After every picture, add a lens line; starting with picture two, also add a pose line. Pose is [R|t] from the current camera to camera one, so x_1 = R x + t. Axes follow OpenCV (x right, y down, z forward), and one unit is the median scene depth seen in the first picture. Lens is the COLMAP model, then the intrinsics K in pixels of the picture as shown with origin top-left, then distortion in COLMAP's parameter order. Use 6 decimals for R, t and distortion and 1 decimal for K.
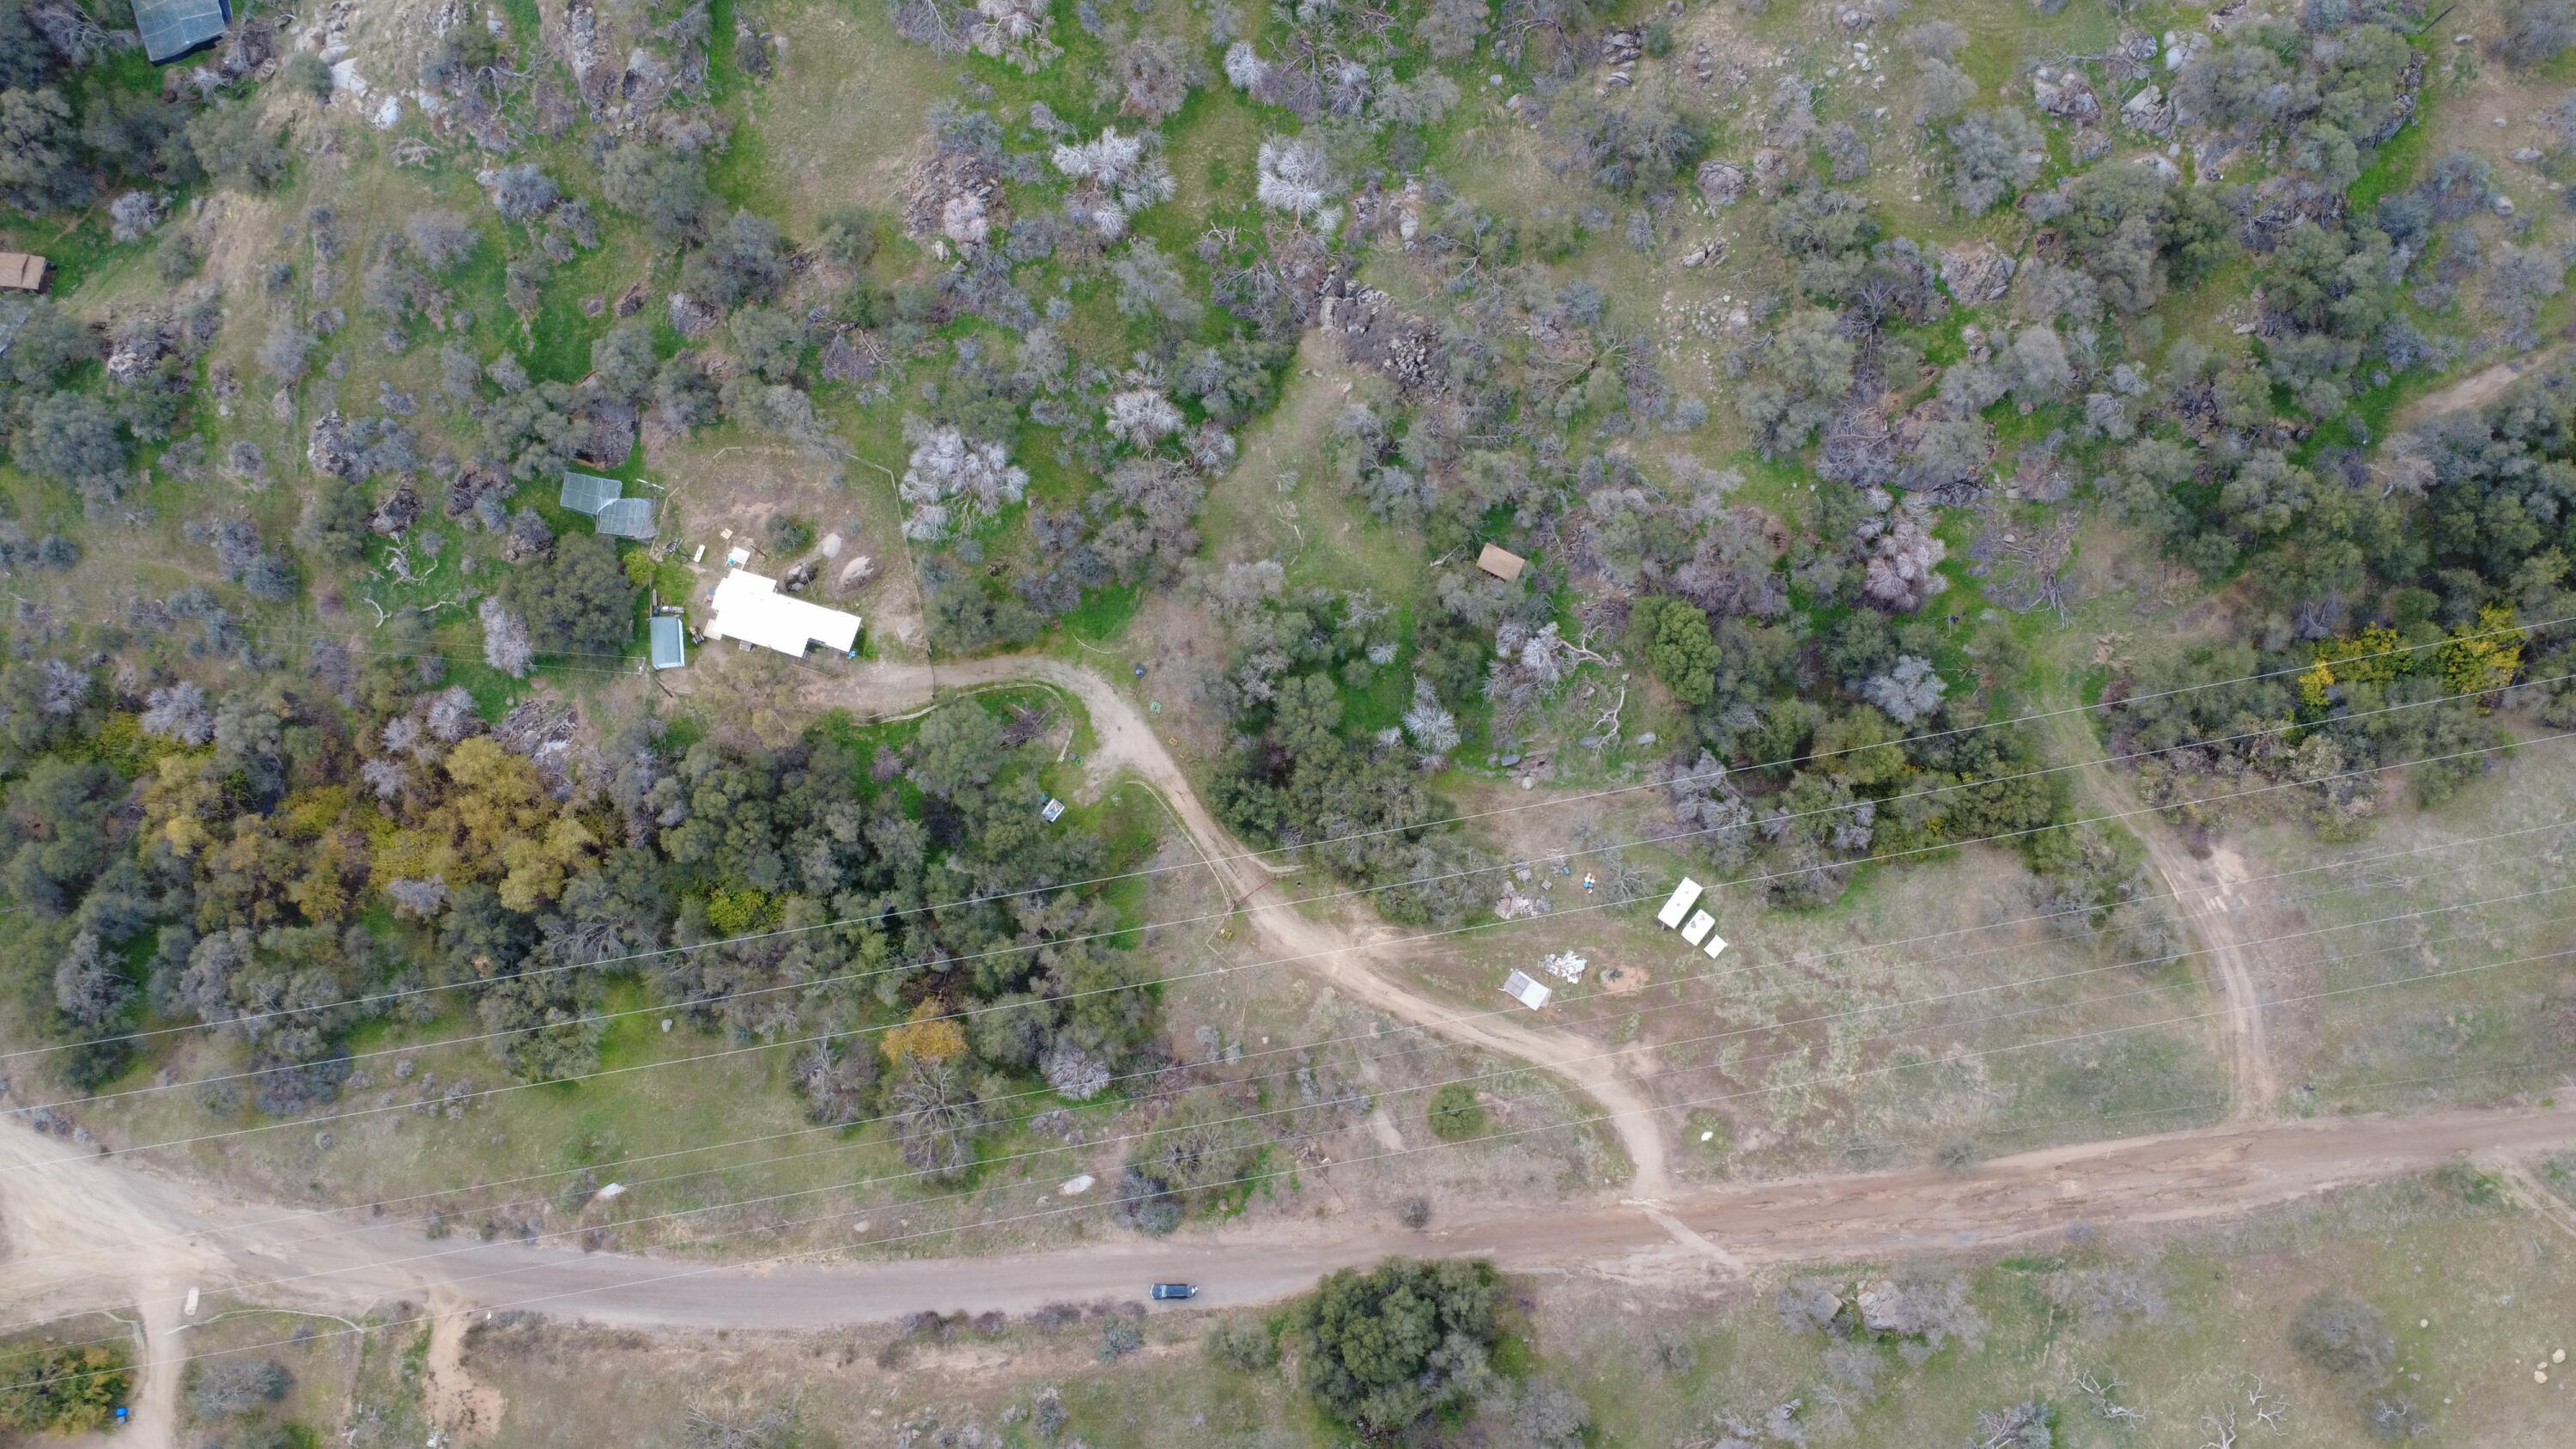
lens RADIAL K [[1928.6, 0, 1291.5], [0, 1928.6, 738.2], [0, 0, 1]] dist [0.003370, -0.005789]
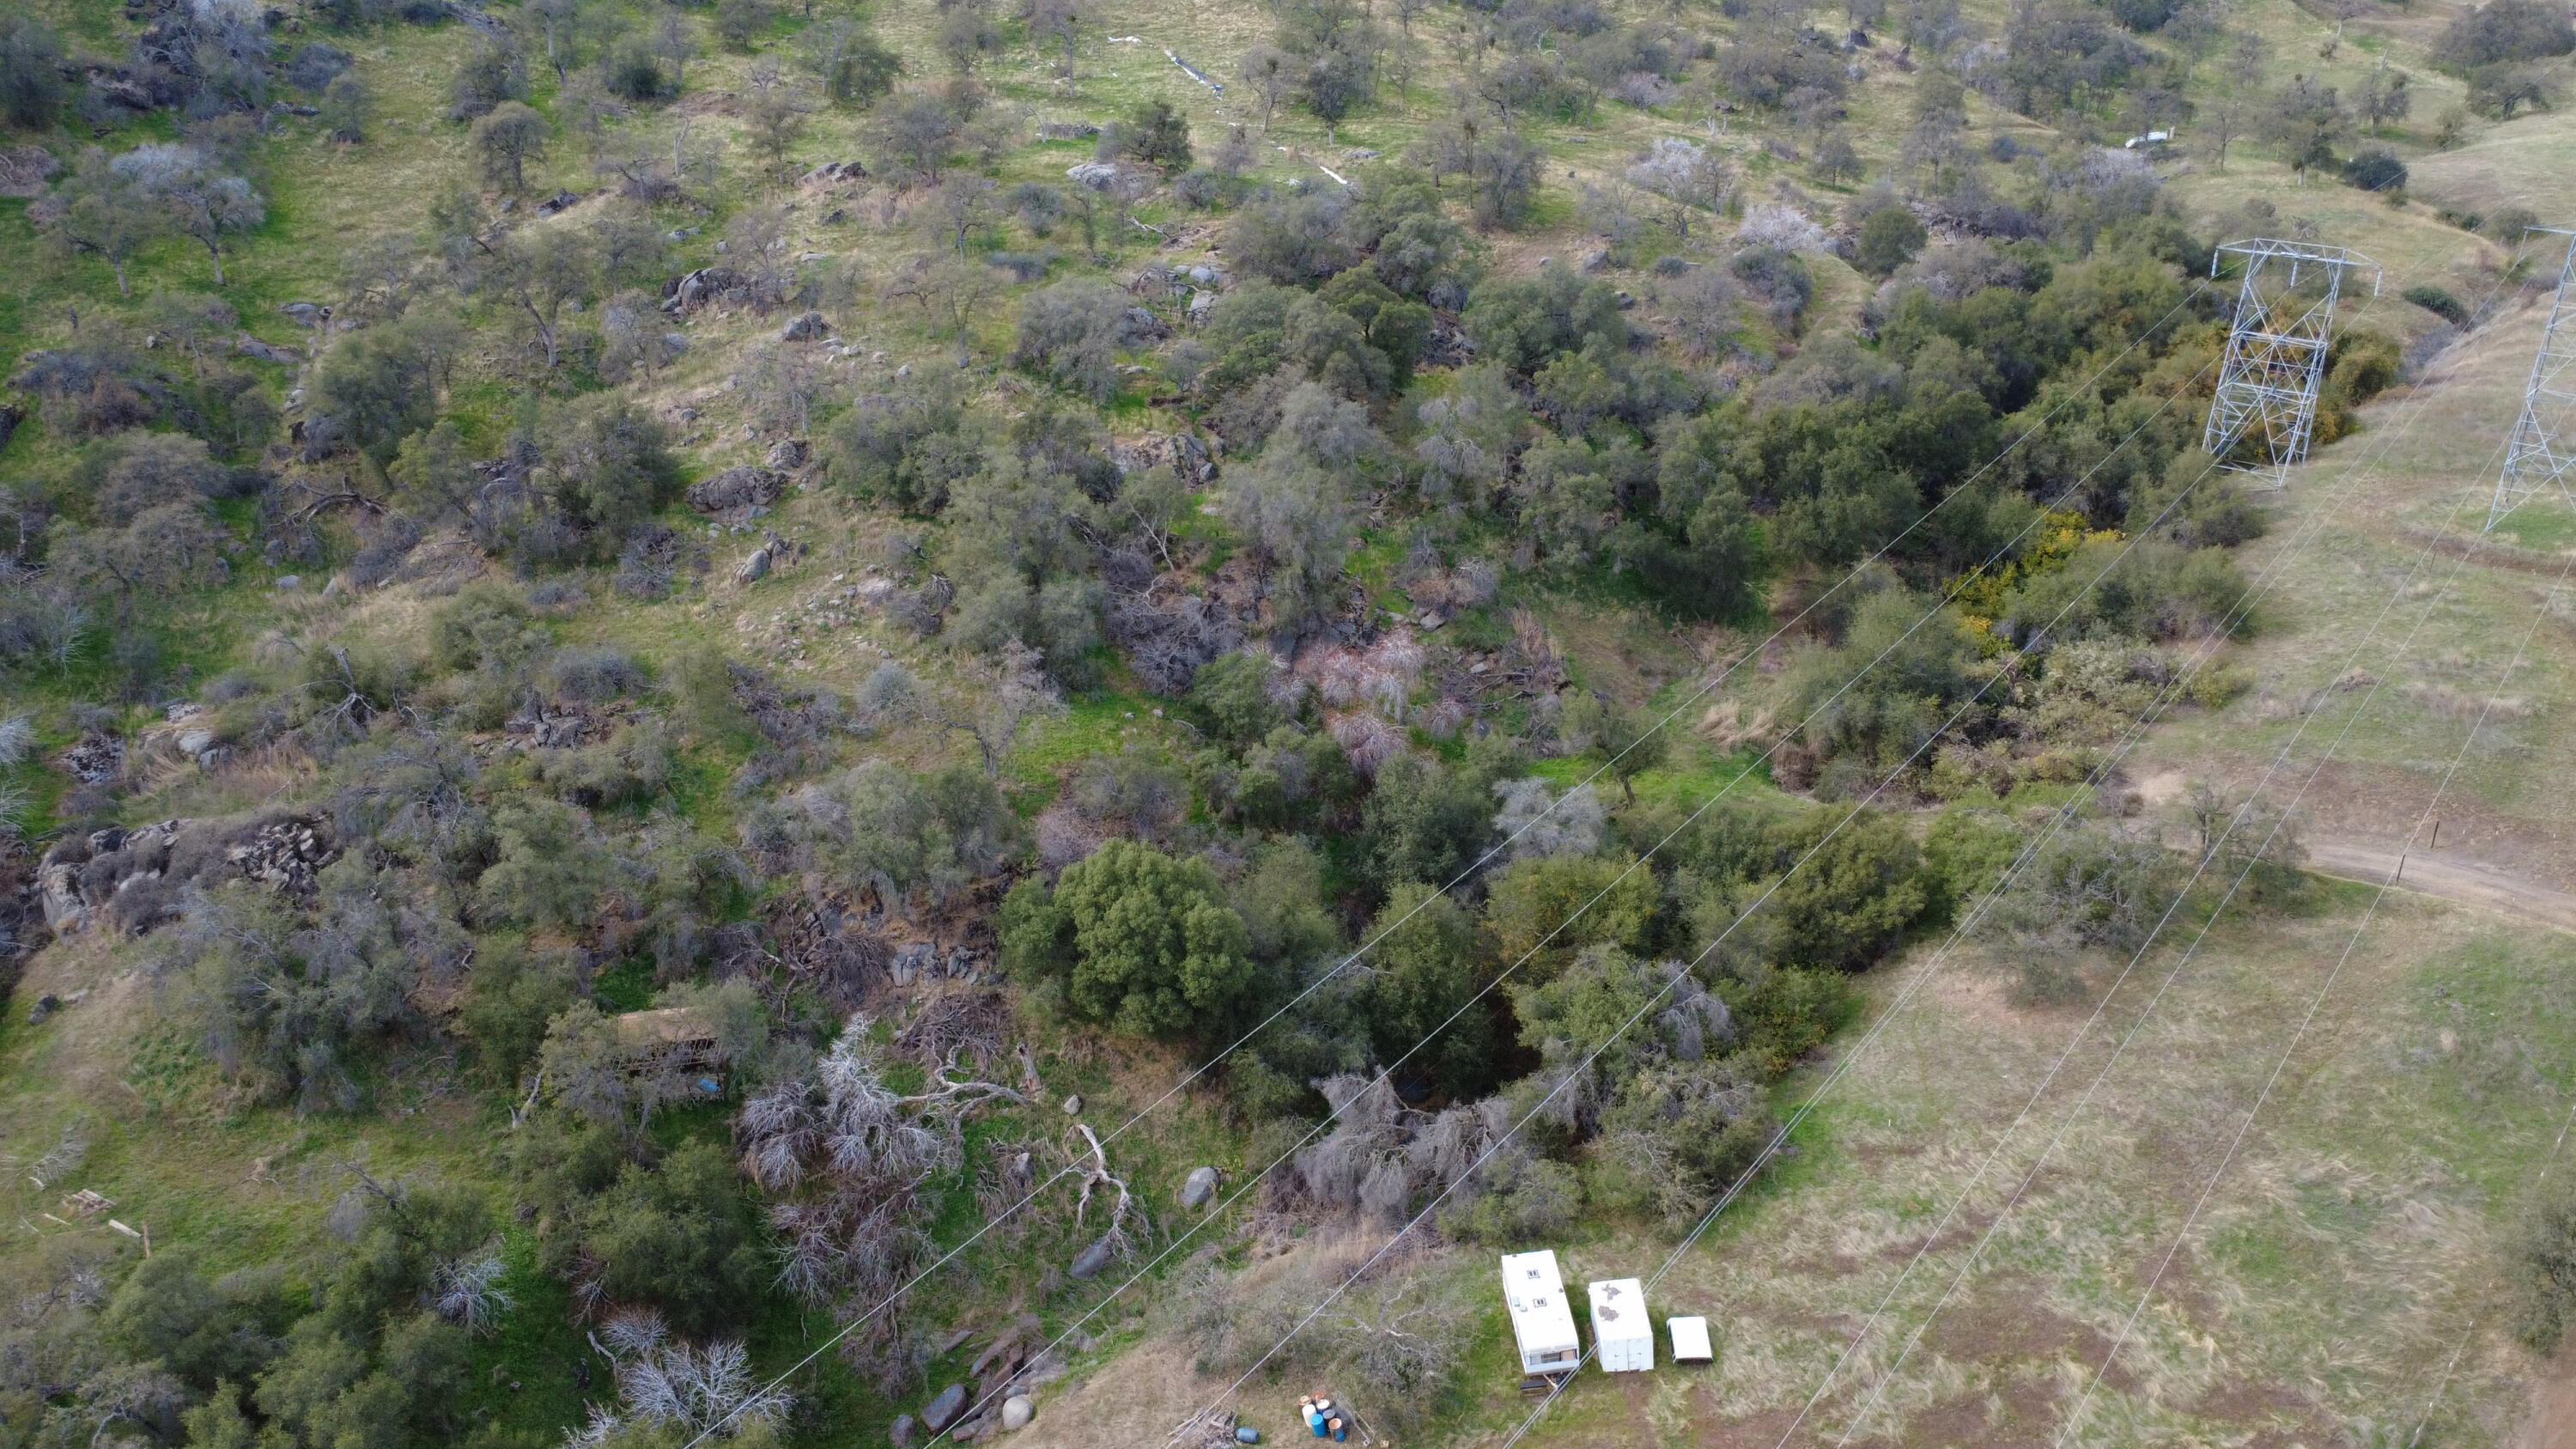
lens RADIAL K [[1928.6, 0, 1289.4], [0, 1928.6, 724.4], [0, 0, 1]] dist [0.003370, -0.005789]
pose [[0.755884, -0.270814, 0.596070, -0.024701], [0.624118, 0.573091, -0.531077, 0.187354], [-0.197780, 0.773451, 0.602210, 0.699083]]
